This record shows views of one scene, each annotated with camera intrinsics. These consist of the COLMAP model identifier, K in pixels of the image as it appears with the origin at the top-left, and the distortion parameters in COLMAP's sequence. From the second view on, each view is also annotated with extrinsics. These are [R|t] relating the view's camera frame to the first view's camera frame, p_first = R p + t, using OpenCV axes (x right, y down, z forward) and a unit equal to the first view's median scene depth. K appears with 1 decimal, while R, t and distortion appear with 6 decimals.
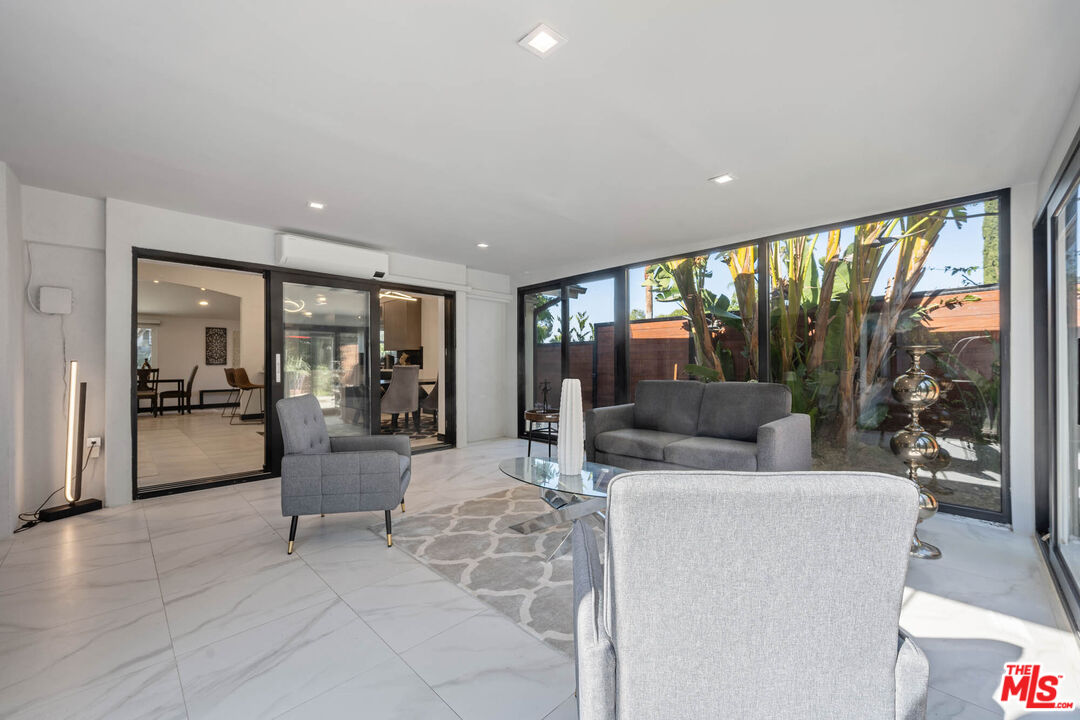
lens RADIAL K [[432.9, 0, 540.2], [0, 432.9, 363.6], [0, 0, 1]] dist [-0.000848, -0.000091]
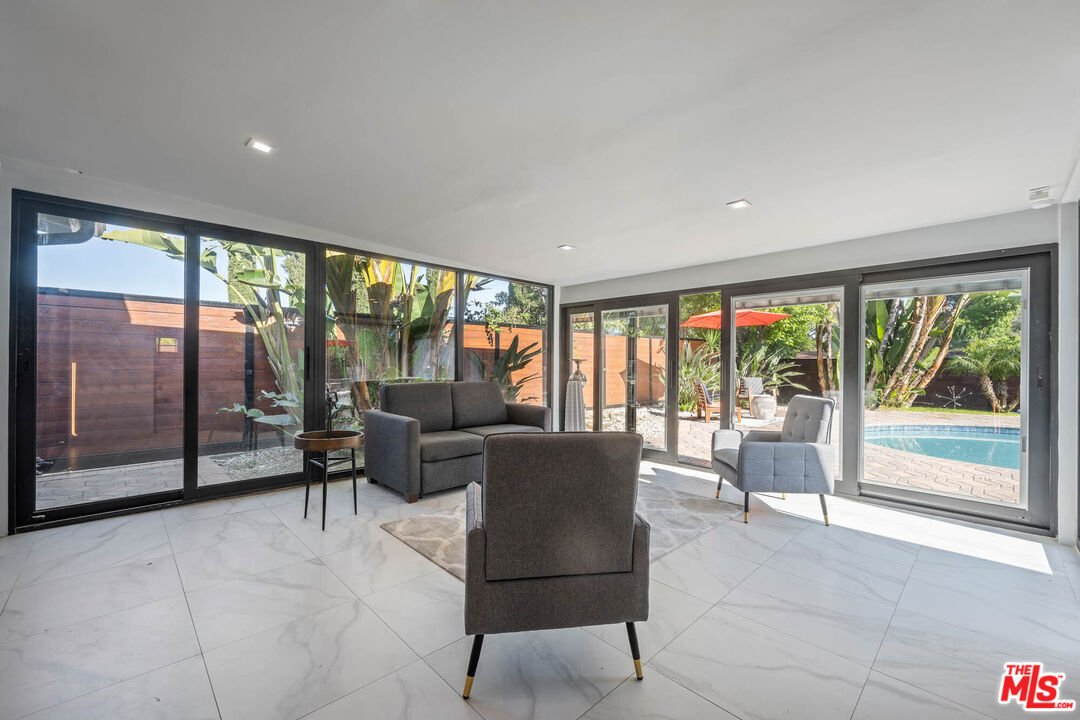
lens RADIAL K [[432.9, 0, 540.2], [0, 432.9, 363.6], [0, 0, 1]] dist [-0.000848, -0.000091]
pose [[0.018586, -0.012683, 0.999747, -1.109635], [-0.009677, 0.999870, 0.012864, -0.039512], [-0.999780, -0.009914, 0.018461, 1.040033]]
